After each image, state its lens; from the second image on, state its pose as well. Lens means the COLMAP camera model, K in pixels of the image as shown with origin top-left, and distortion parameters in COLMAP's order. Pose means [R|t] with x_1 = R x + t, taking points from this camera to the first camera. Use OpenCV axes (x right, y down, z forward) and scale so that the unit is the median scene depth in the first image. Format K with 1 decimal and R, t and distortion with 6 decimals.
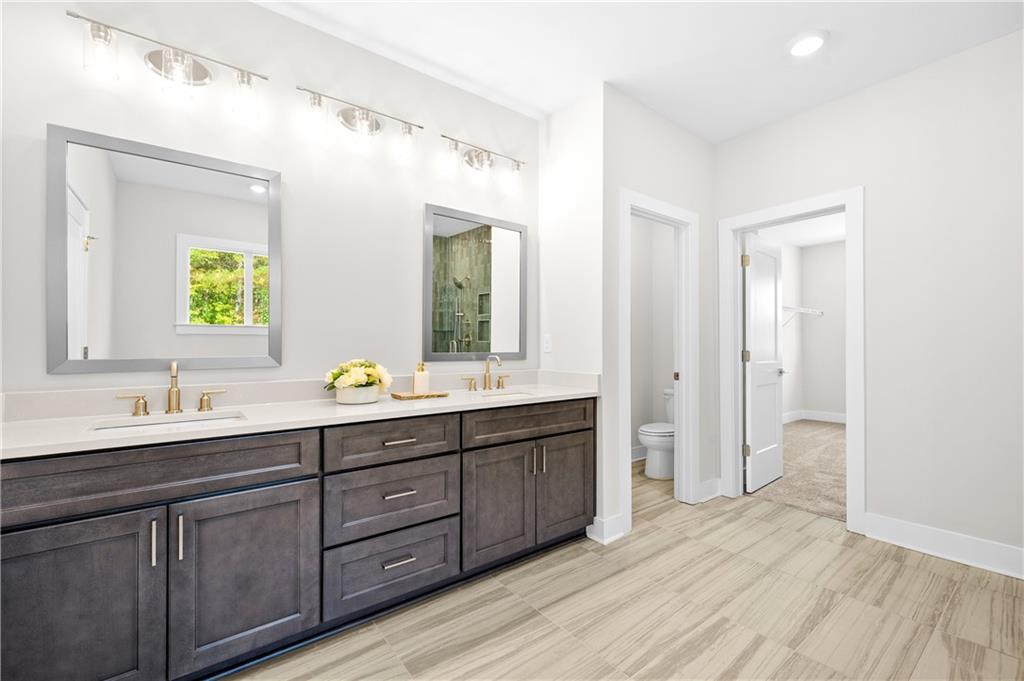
lens RADIAL K [[435.8, 0, 515.0], [0, 435.8, 342.9], [0, 0, 1]] dist [-0.001085, -0.001221]
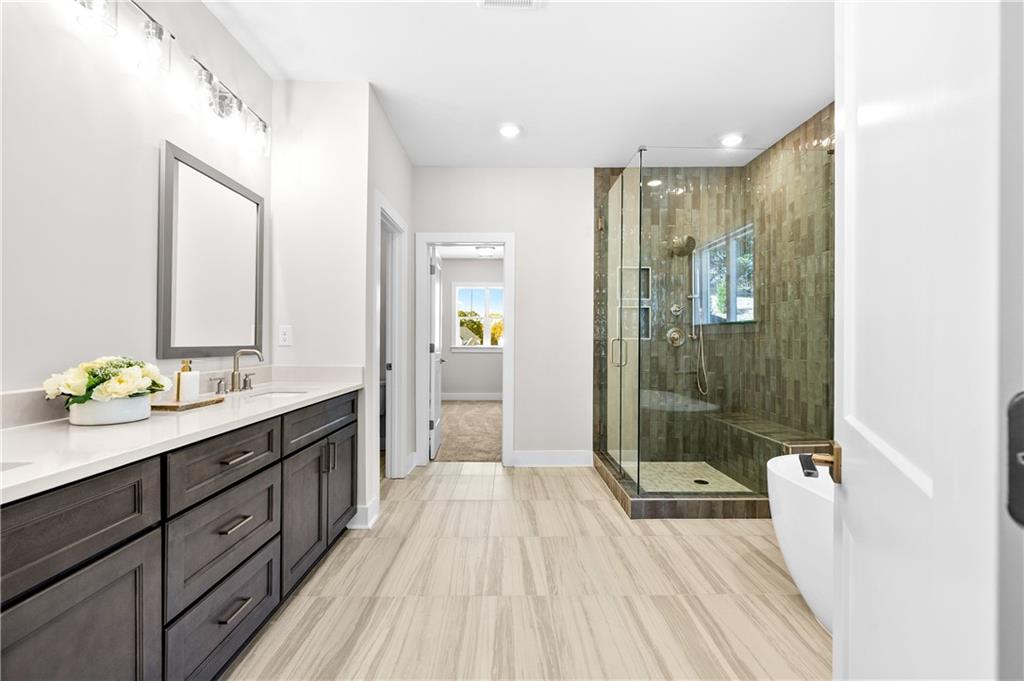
lens RADIAL K [[435.8, 0, 530.4], [0, 435.8, 342.3], [0, 0, 1]] dist [-0.001085, -0.001221]
pose [[0.590337, 0.003514, 0.807149, -0.463626], [-0.014618, 0.999873, 0.006338, 0.002535], [-0.807025, -0.015540, 0.590313, 0.085427]]
